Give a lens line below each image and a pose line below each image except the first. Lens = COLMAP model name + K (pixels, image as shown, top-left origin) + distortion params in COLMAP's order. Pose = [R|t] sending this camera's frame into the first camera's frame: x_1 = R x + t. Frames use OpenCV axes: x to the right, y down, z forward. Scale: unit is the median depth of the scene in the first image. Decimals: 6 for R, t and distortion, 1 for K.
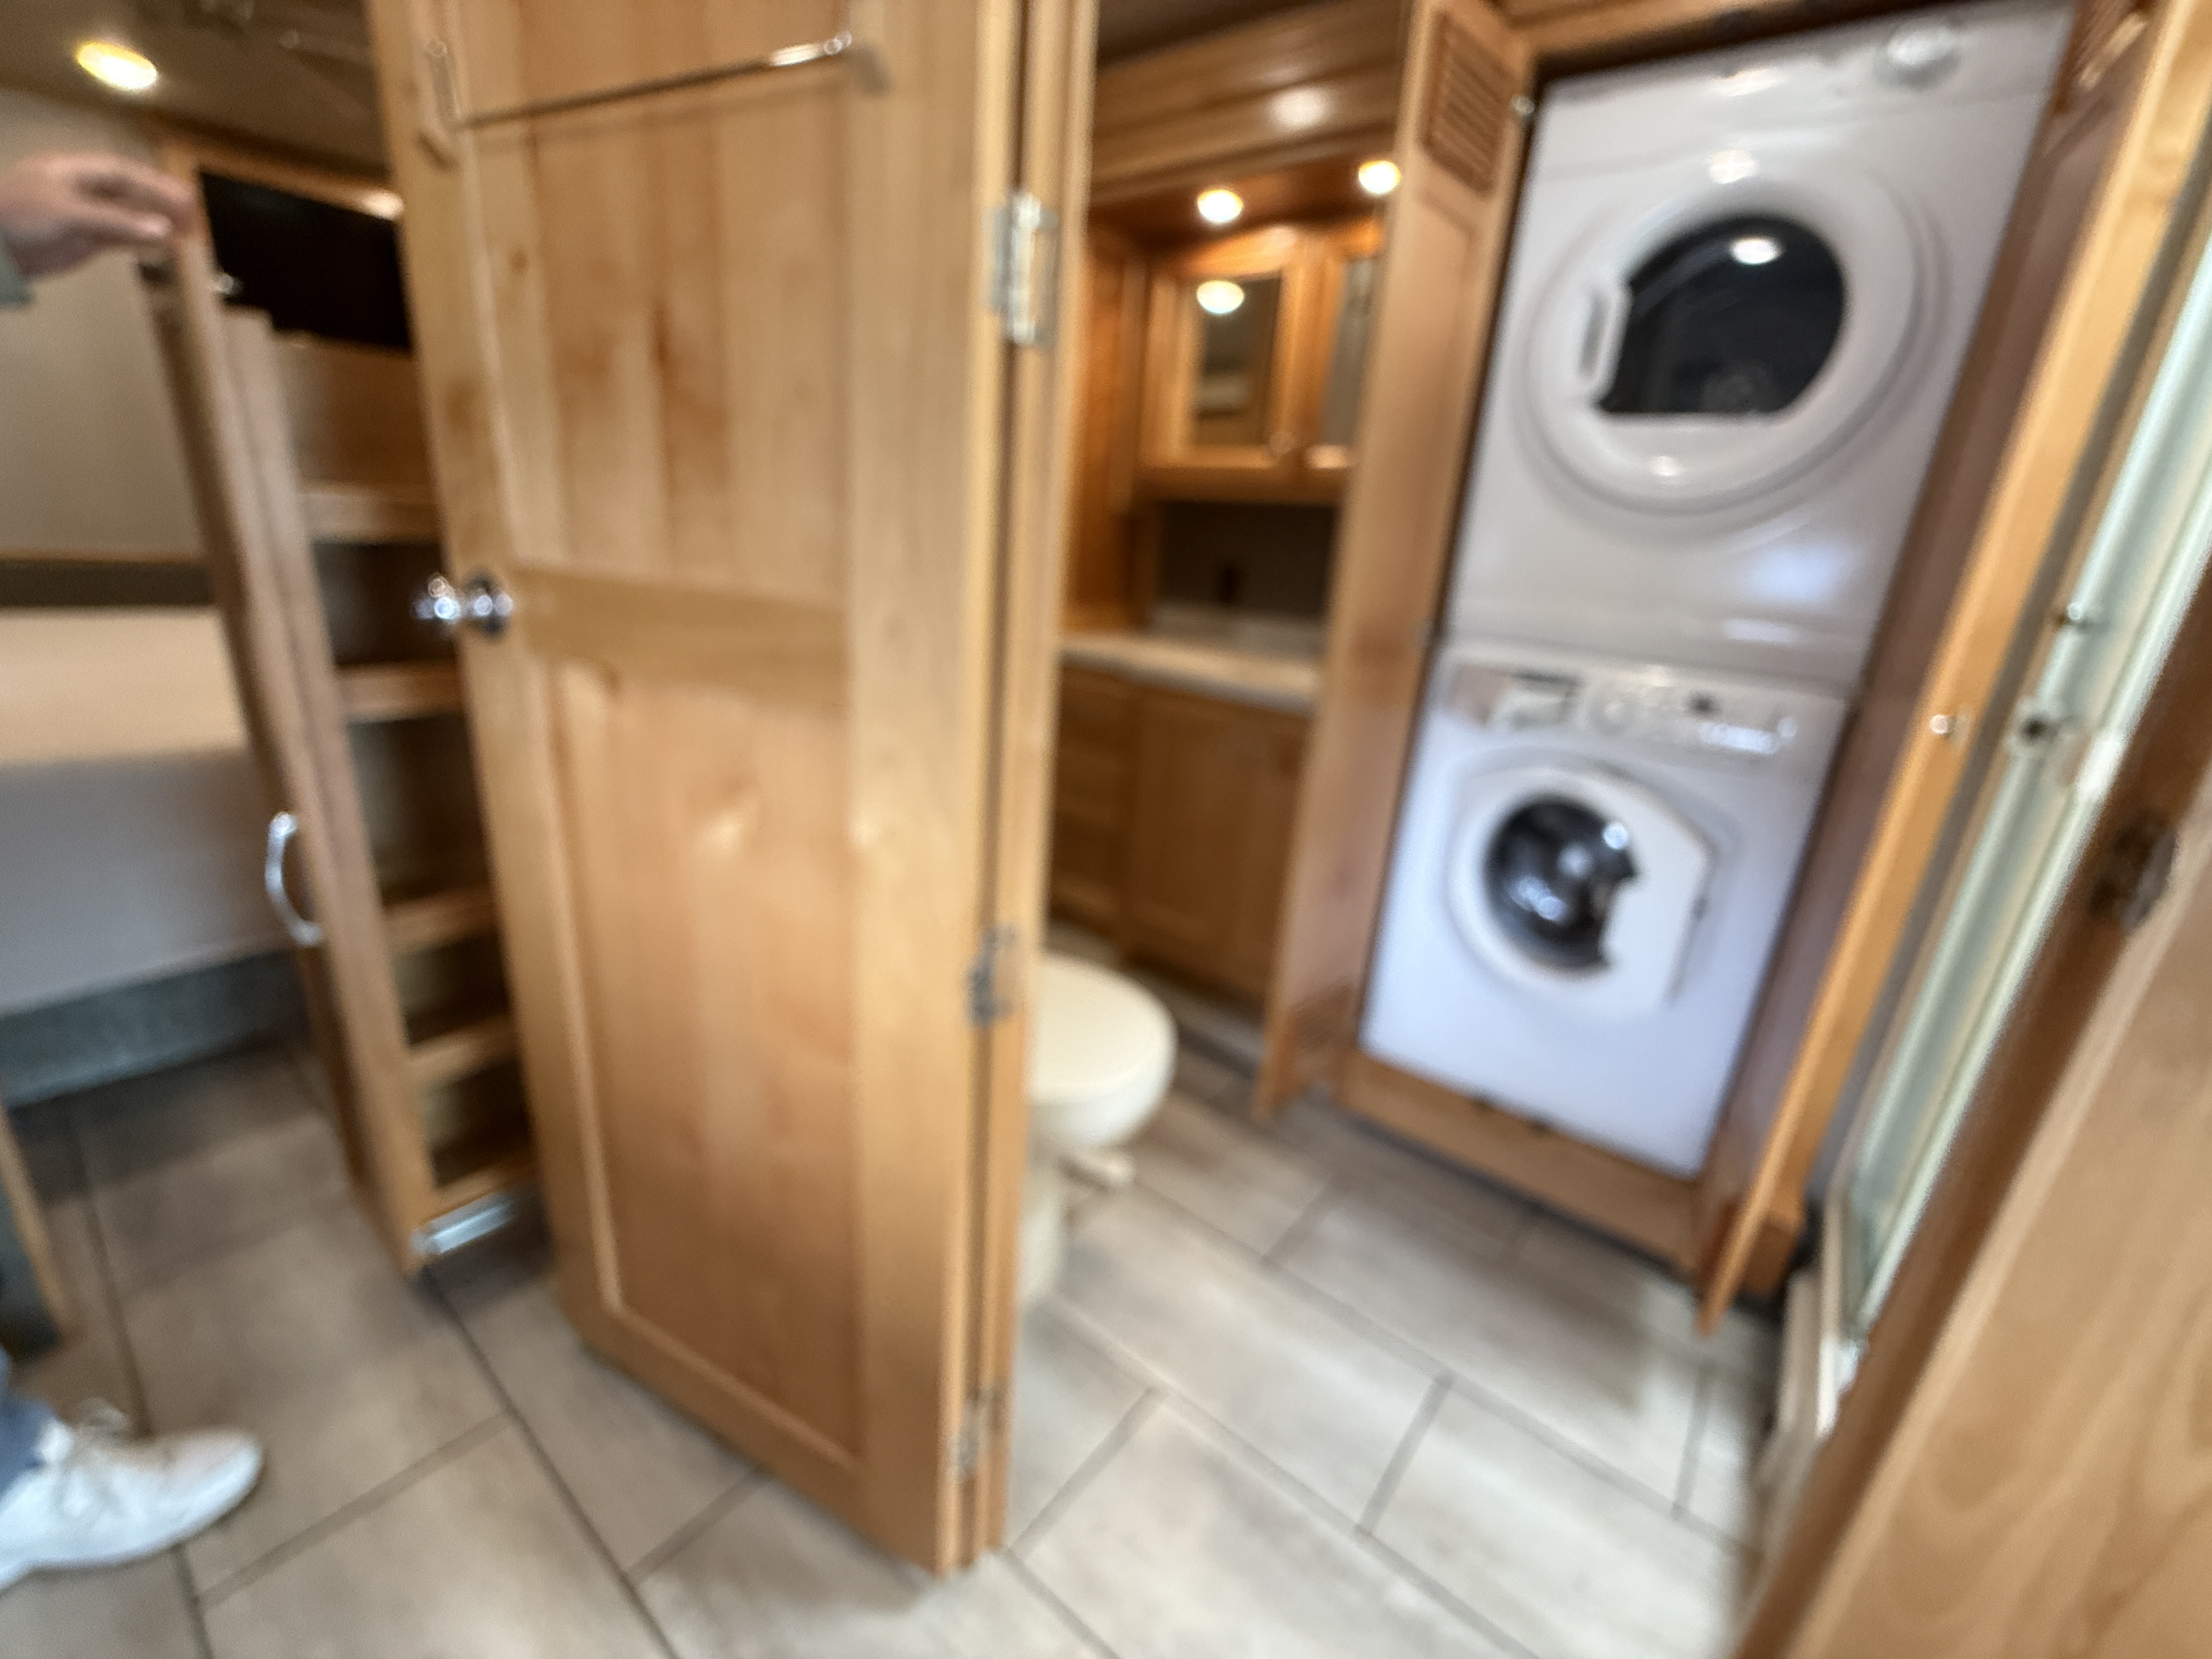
lens RADIAL K [[902.5, 0, 1110.0], [0, 902.5, 827.8], [0, 0, 1]] dist [-0.002361, -0.000485]
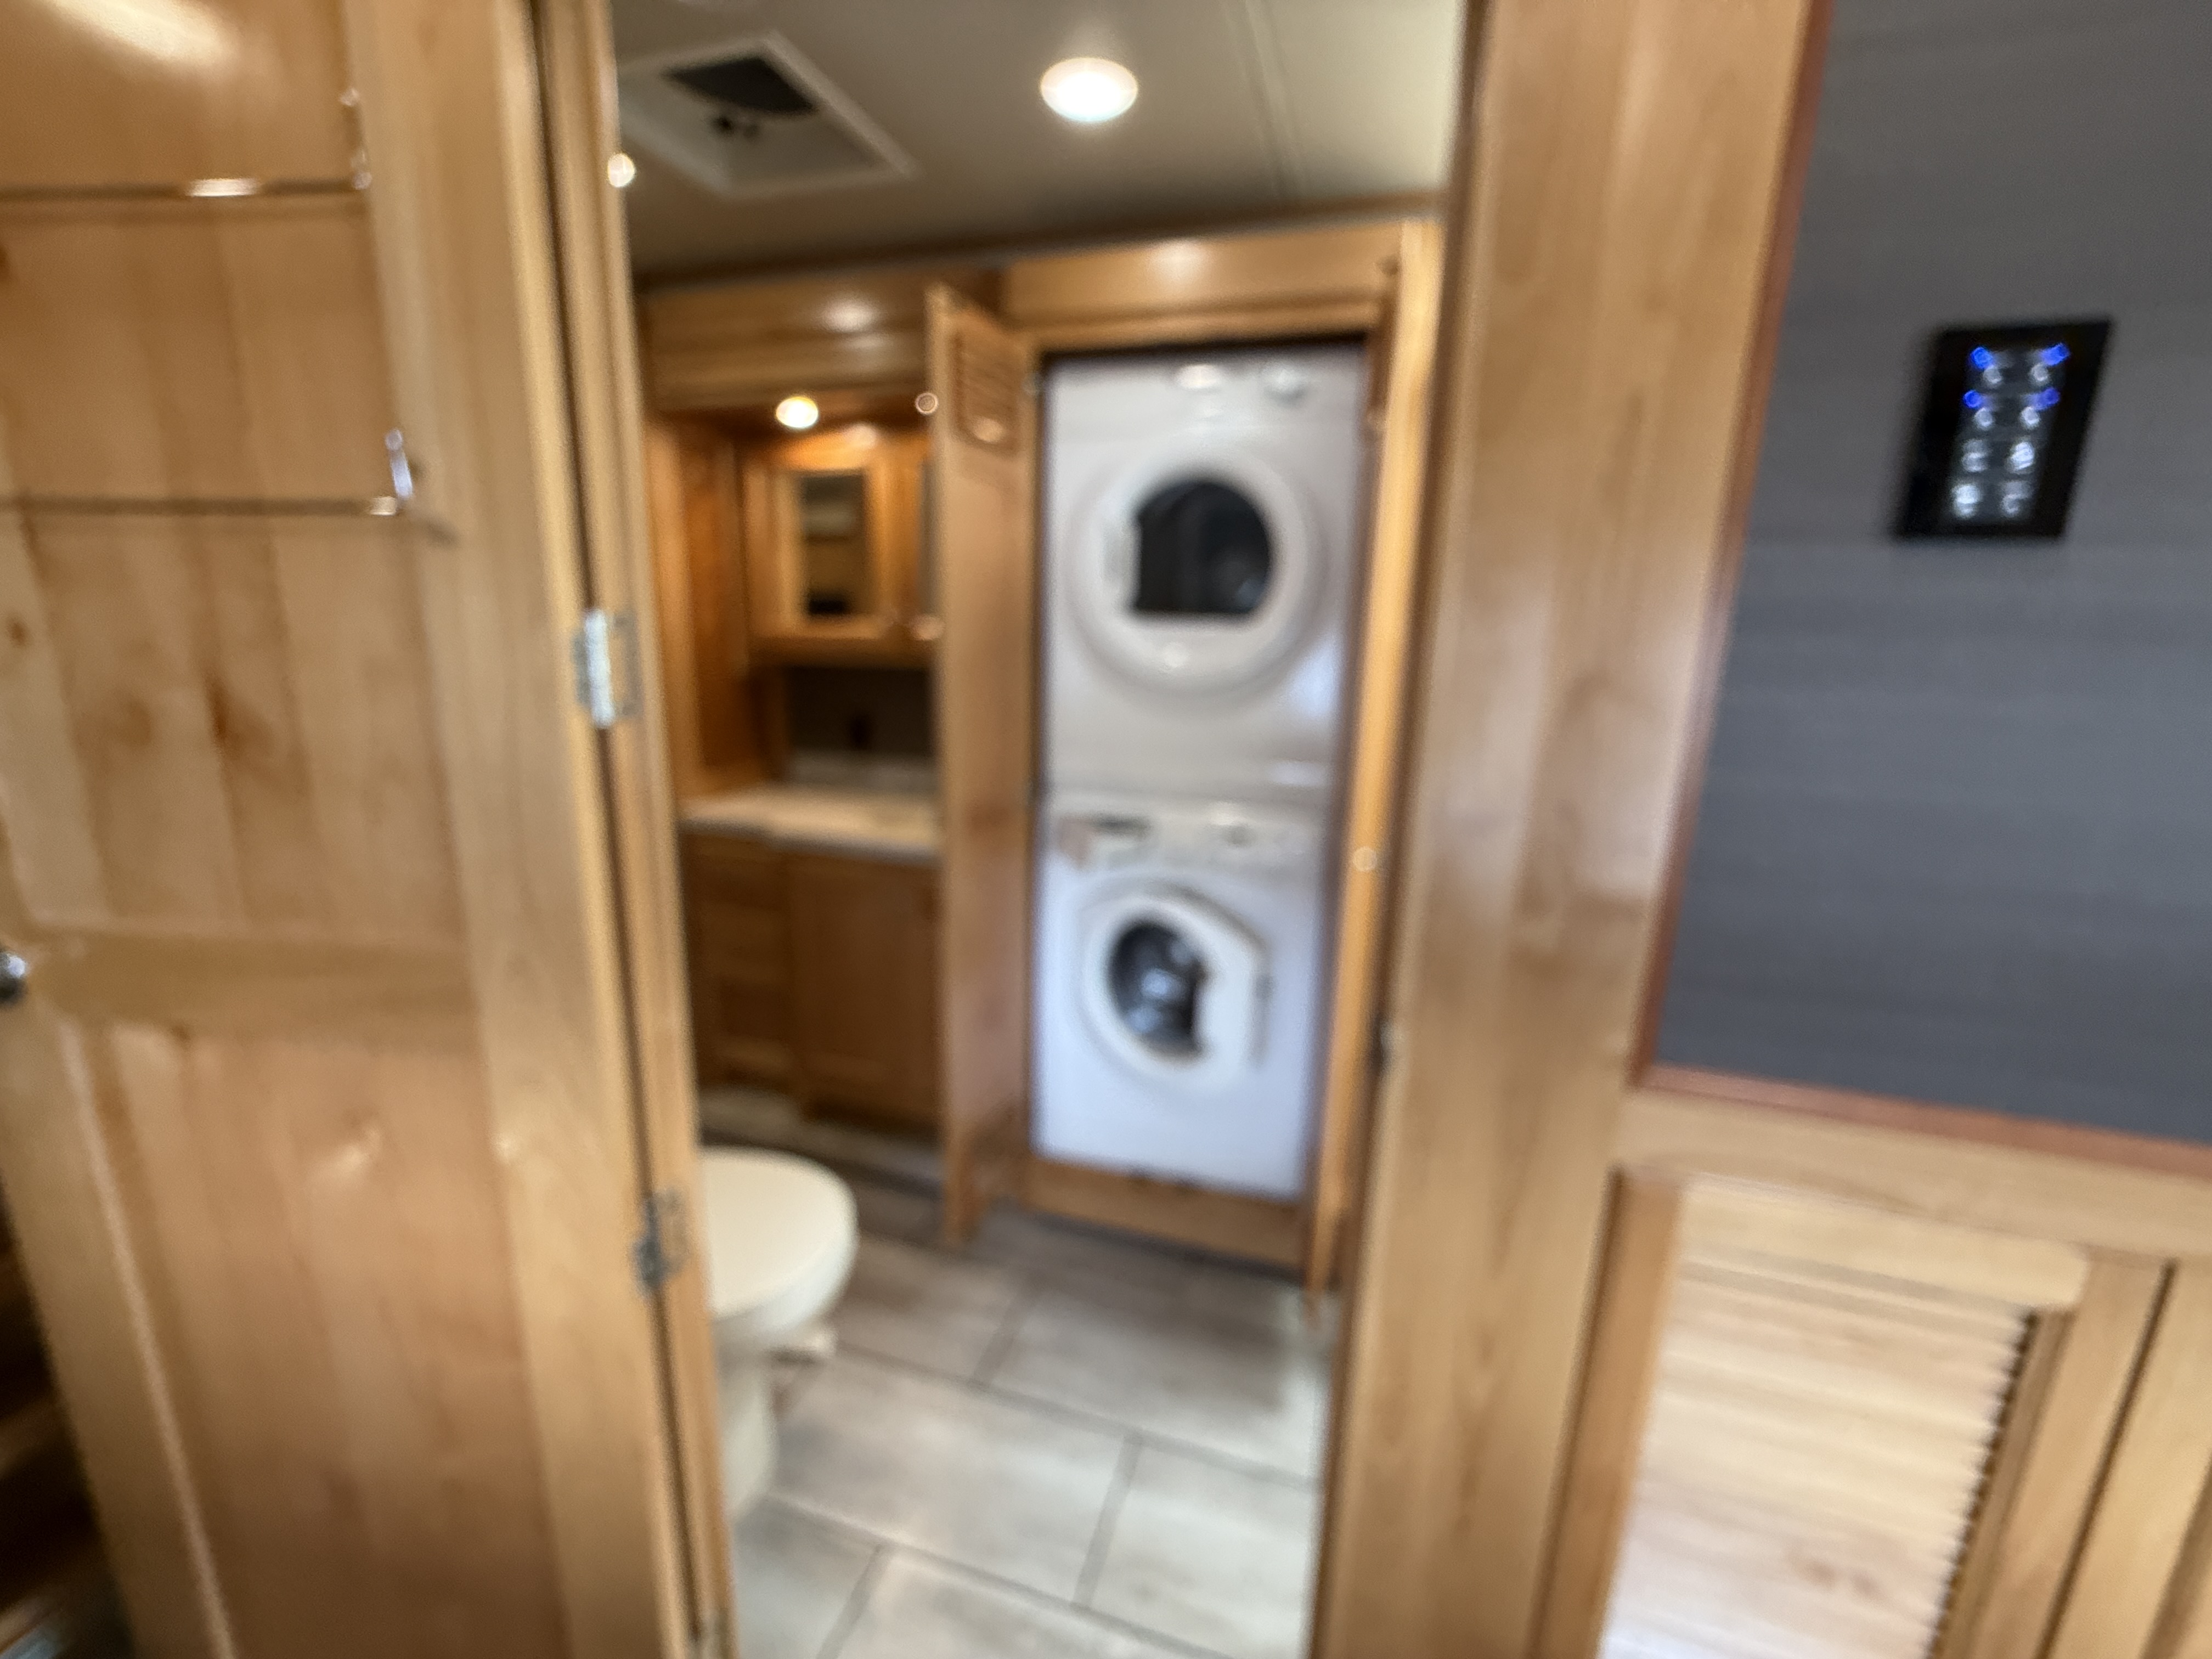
lens RADIAL K [[902.5, 0, 1099.8], [0, 902.5, 827.4], [0, 0, 1]] dist [-0.002361, -0.000485]
pose [[0.932133, -0.132518, 0.336997, 0.042770], [0.157500, 0.986363, -0.047775, -0.122446], [-0.326070, 0.097610, 0.940293, -0.162413]]
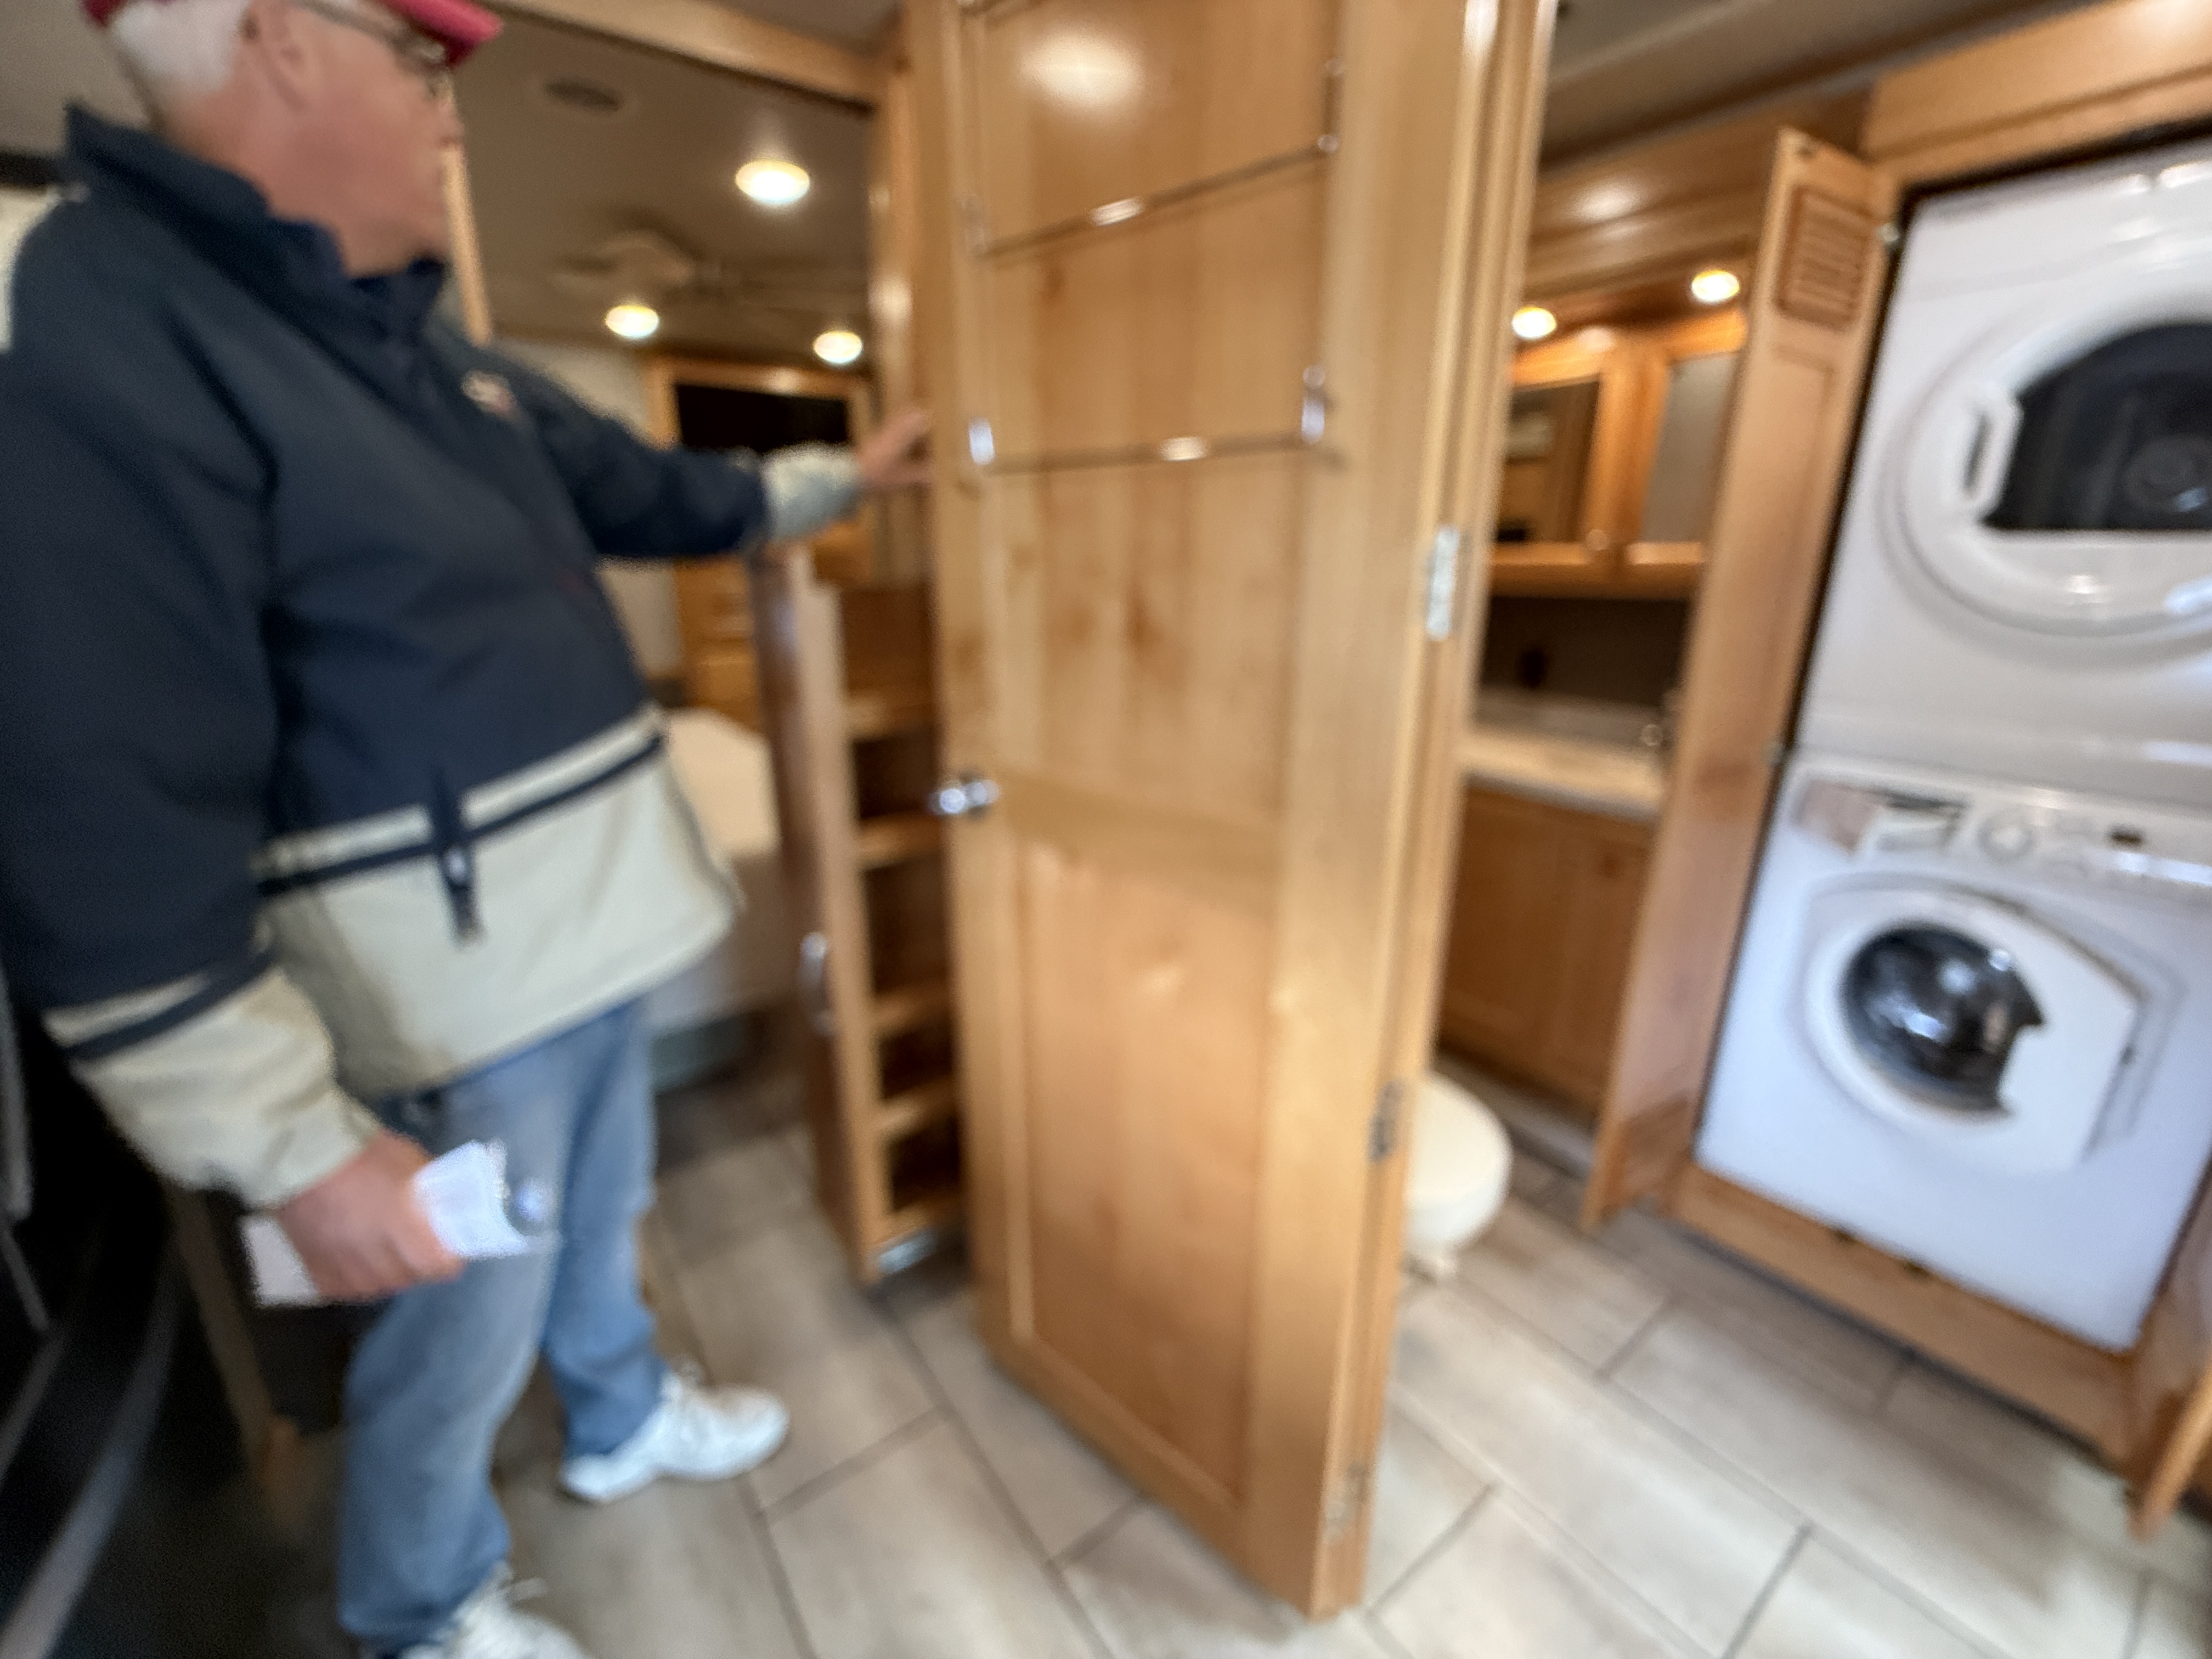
lens RADIAL K [[902.5, 0, 1119.8], [0, 902.5, 827.2], [0, 0, 1]] dist [-0.002361, -0.000485]
pose [[0.965969, 0.003166, -0.258638, -0.103644], [-0.010962, 0.999528, -0.028707, -0.116433], [0.258425, 0.030565, 0.965548, -0.161868]]
